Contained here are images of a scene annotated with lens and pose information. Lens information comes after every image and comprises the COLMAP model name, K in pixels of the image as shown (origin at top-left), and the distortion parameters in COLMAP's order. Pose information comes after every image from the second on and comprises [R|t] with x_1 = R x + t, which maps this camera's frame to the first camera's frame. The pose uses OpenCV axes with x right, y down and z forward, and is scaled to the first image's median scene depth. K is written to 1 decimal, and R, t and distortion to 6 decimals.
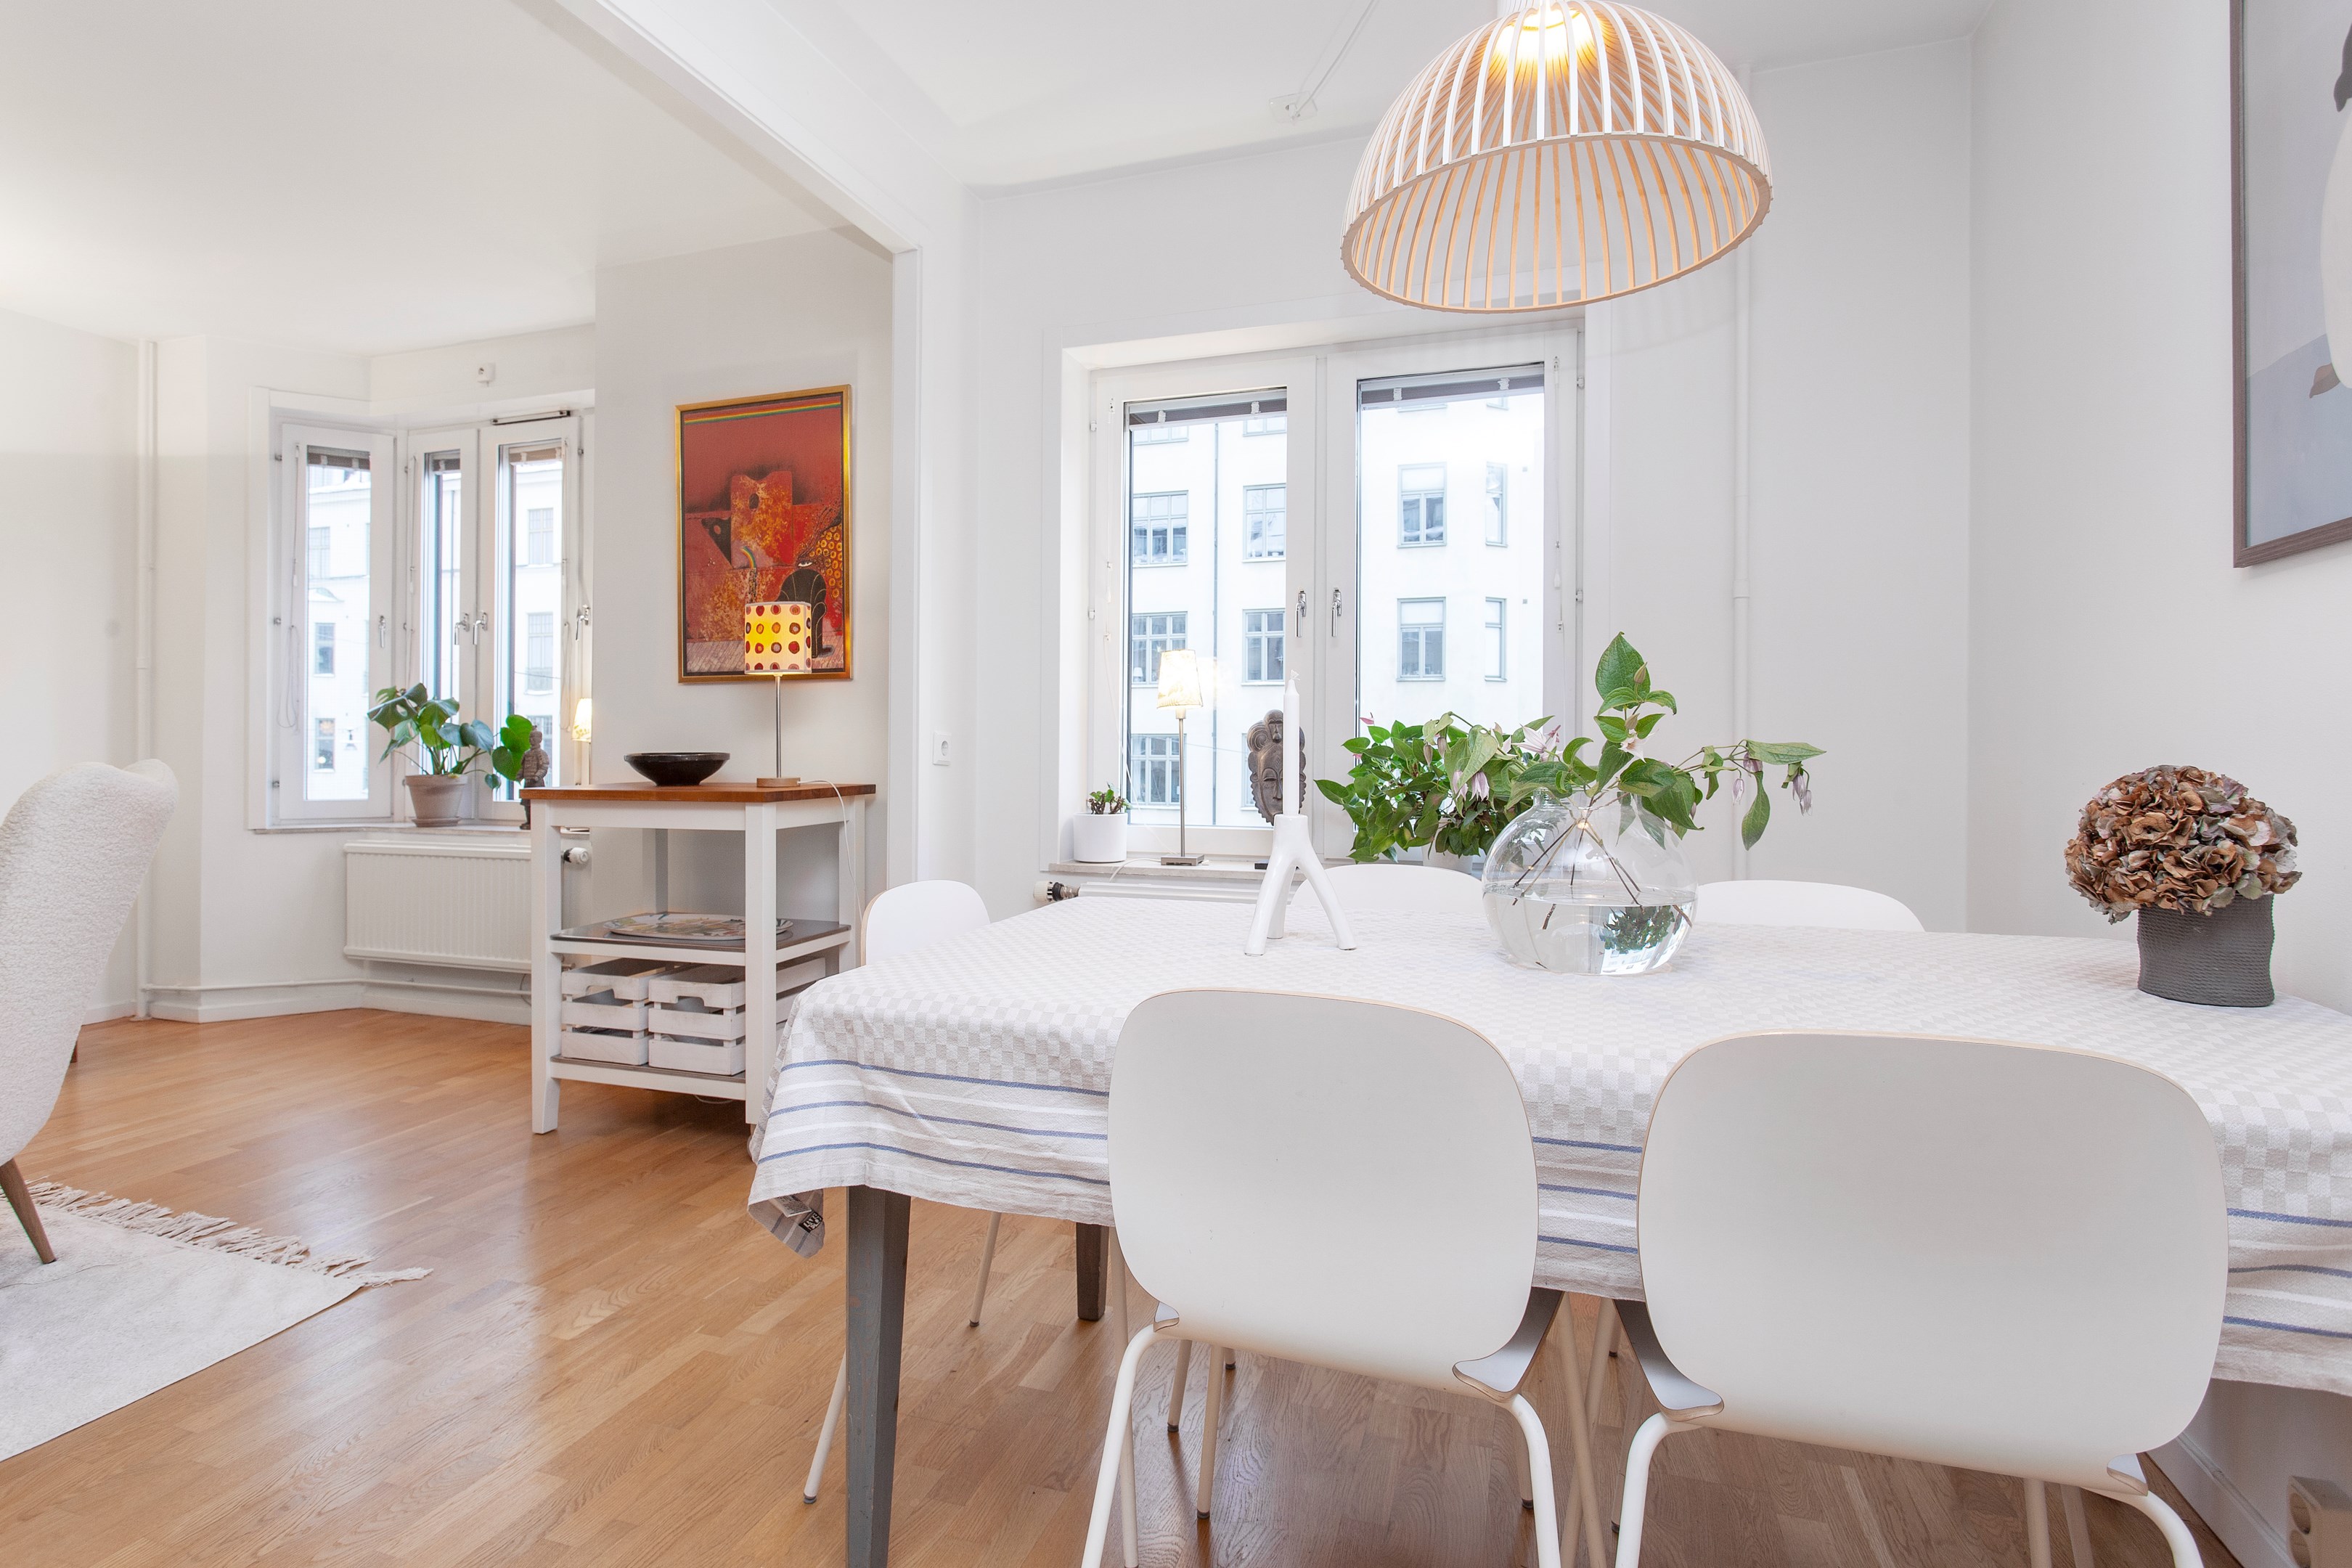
lens RADIAL K [[1162.1, 0, 1186.1], [0, 1162.1, 767.3], [0, 0, 1]] dist [-0.005873, 0.002415]
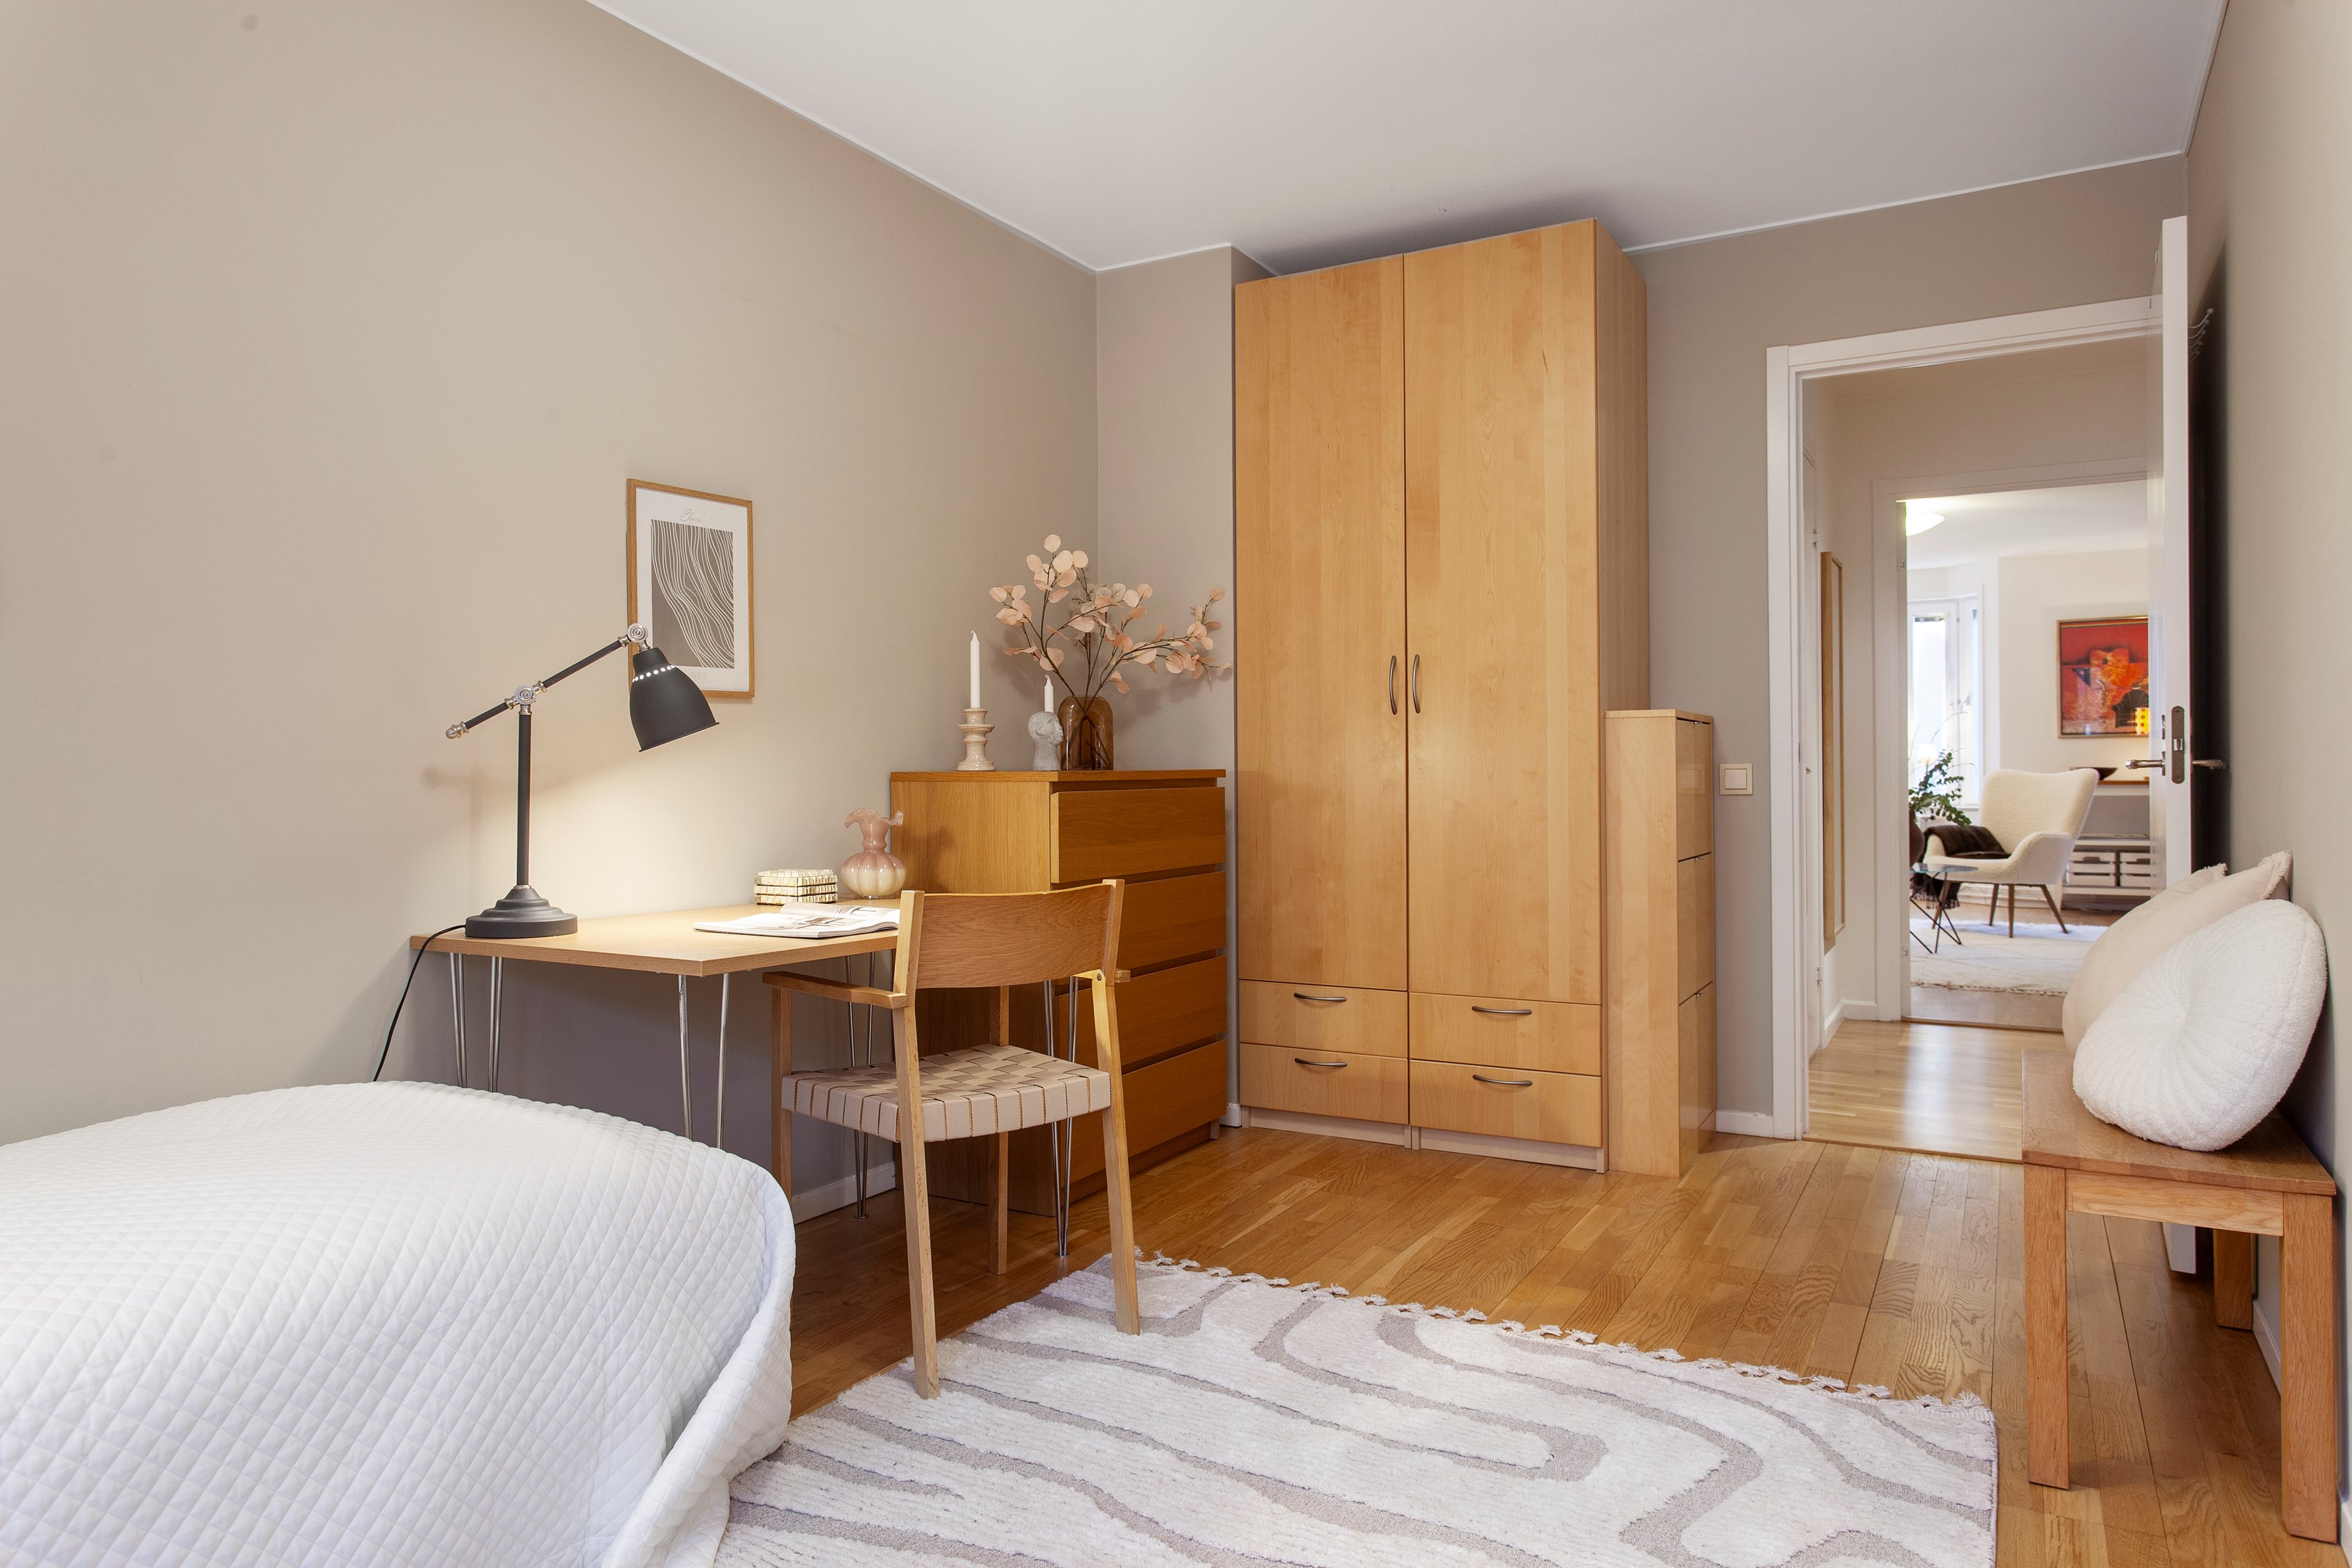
lens RADIAL K [[1412.7, 0, 1249.5], [0, 1412.7, 781.2], [0, 0, 1]] dist [-0.003154, 0.003158]
pose [[0.975286, -0.007649, -0.220812, -1.448210], [0.005314, 0.999924, -0.011164, 0.039000], [0.220880, 0.009715, 0.975253, -2.208357]]
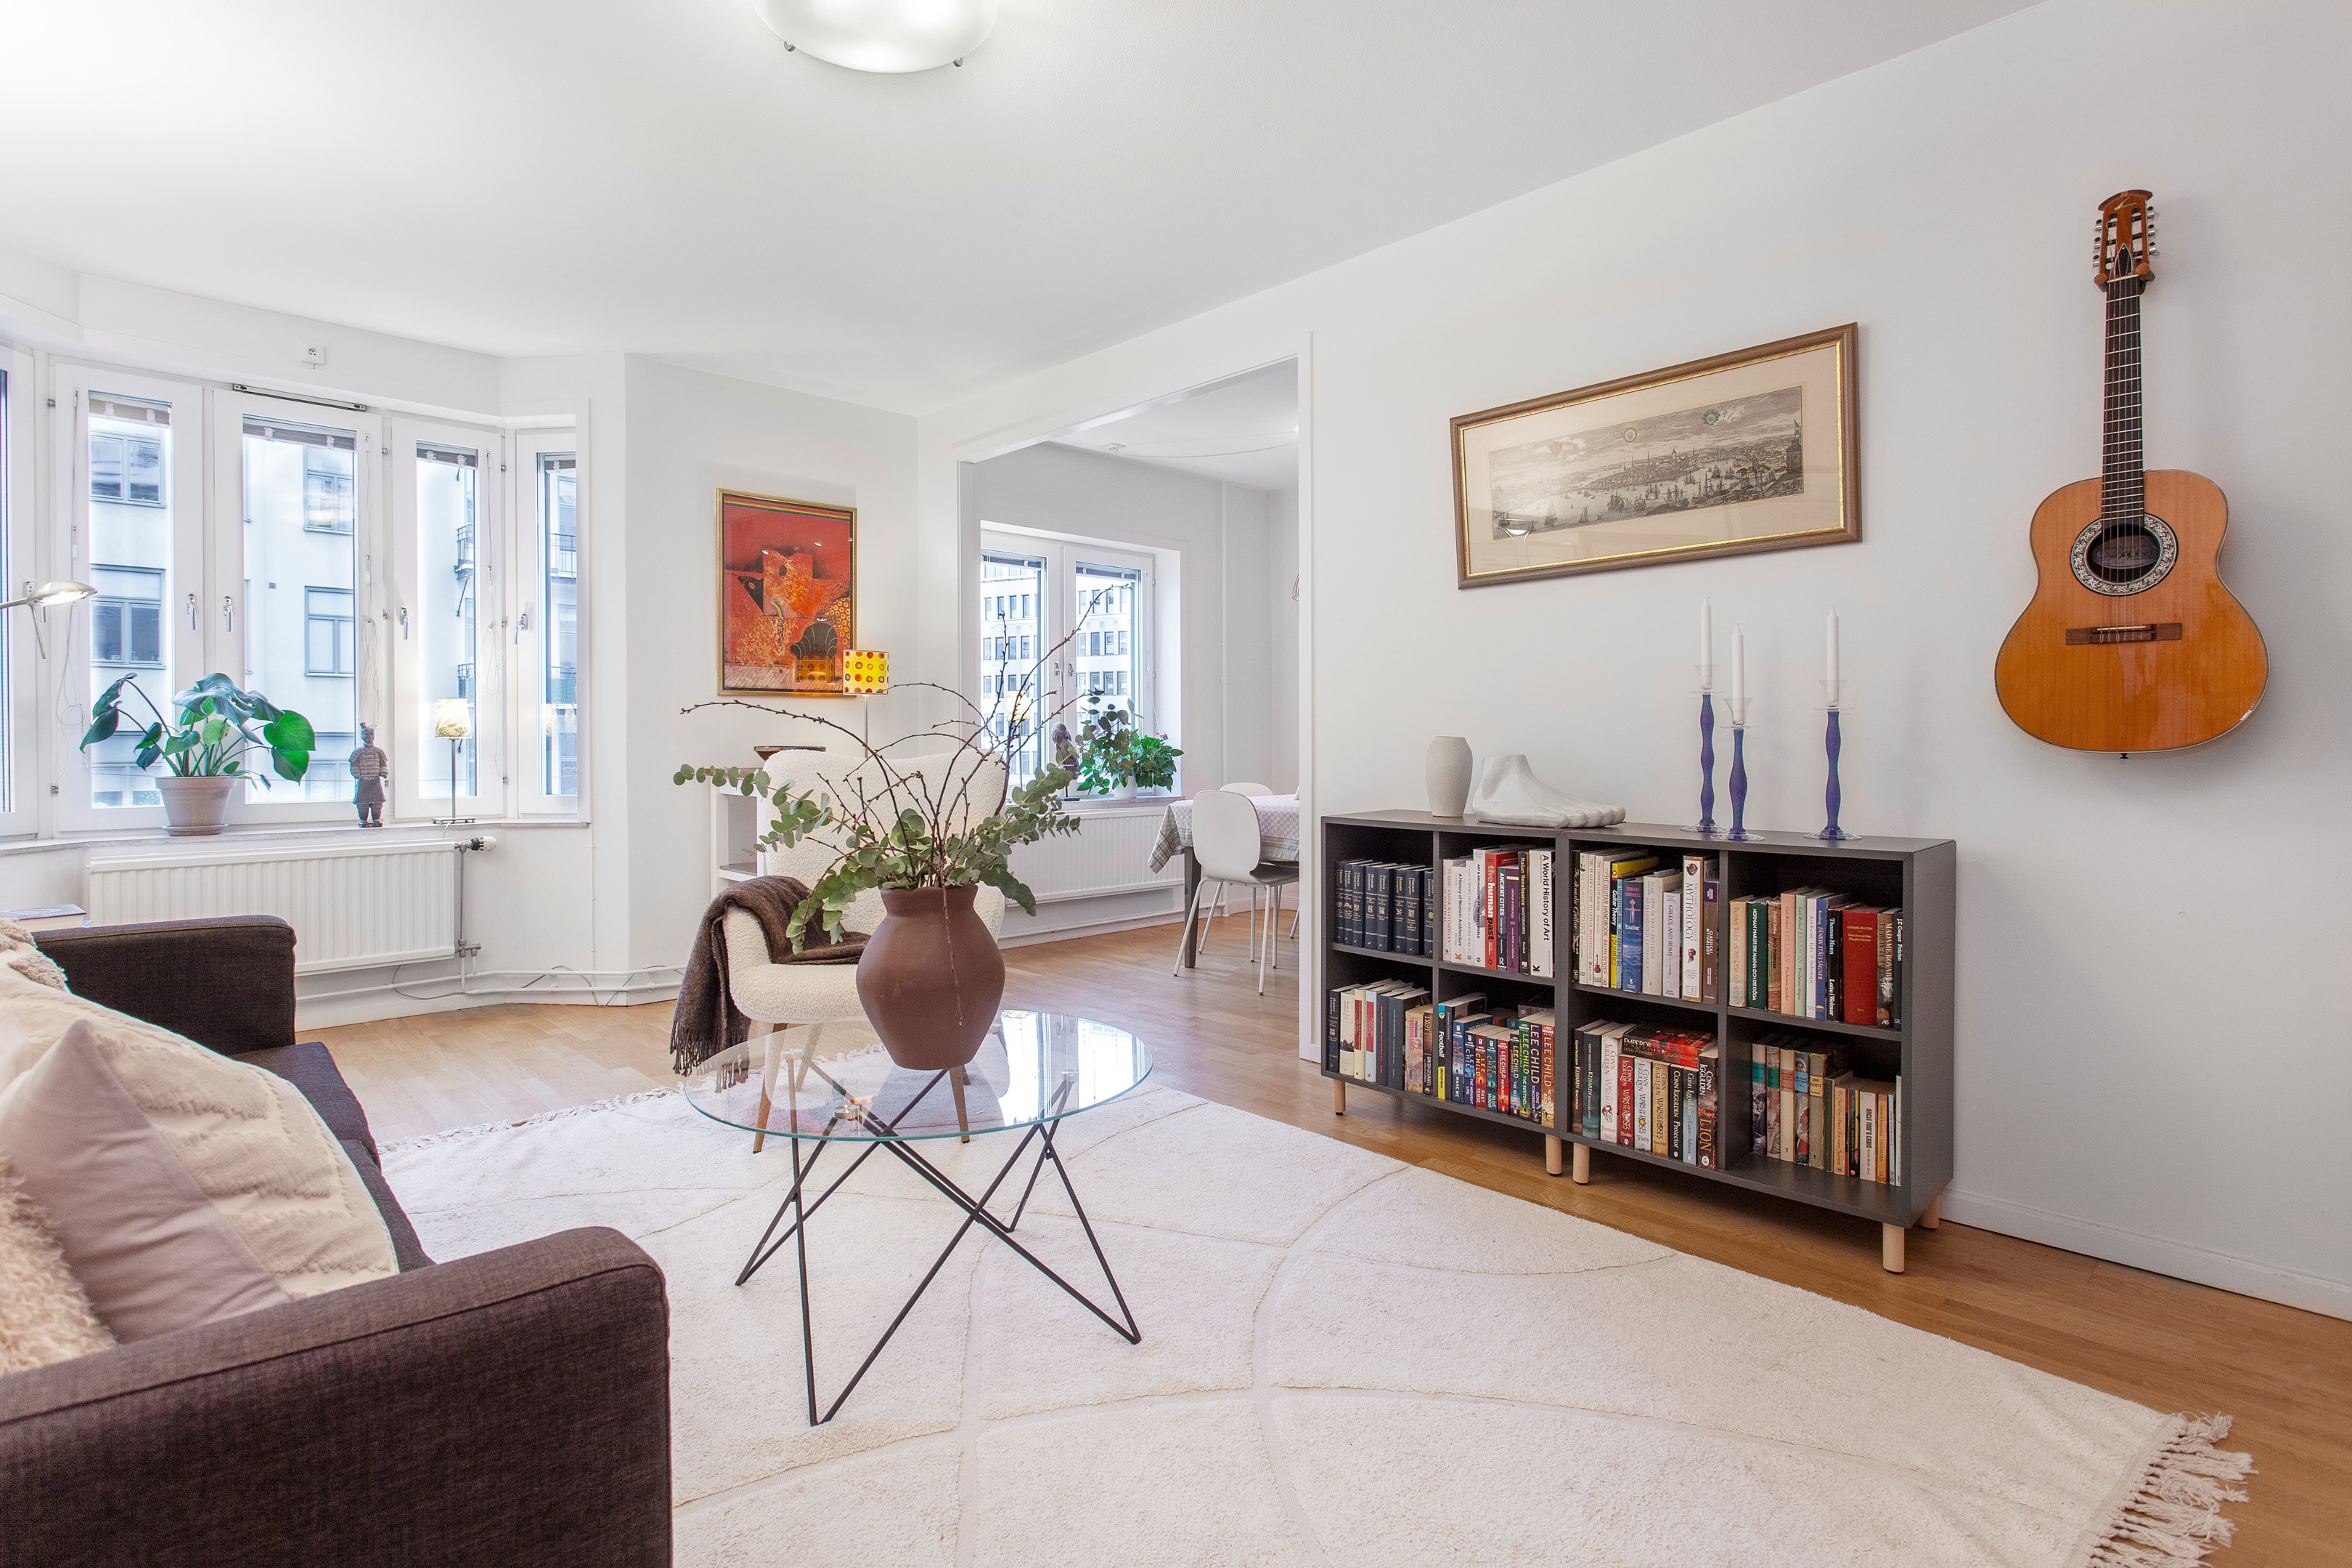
lens RADIAL K [[1162.1, 0, 1023.7], [0, 1162.1, 745.7], [0, 0, 1]] dist [-0.005873, 0.002415]
pose [[0.539491, -0.007044, 0.841962, -1.422547], [0.018985, 0.999813, -0.003800, -0.002482], [-0.841777, 0.018034, 0.539523, -0.017739]]
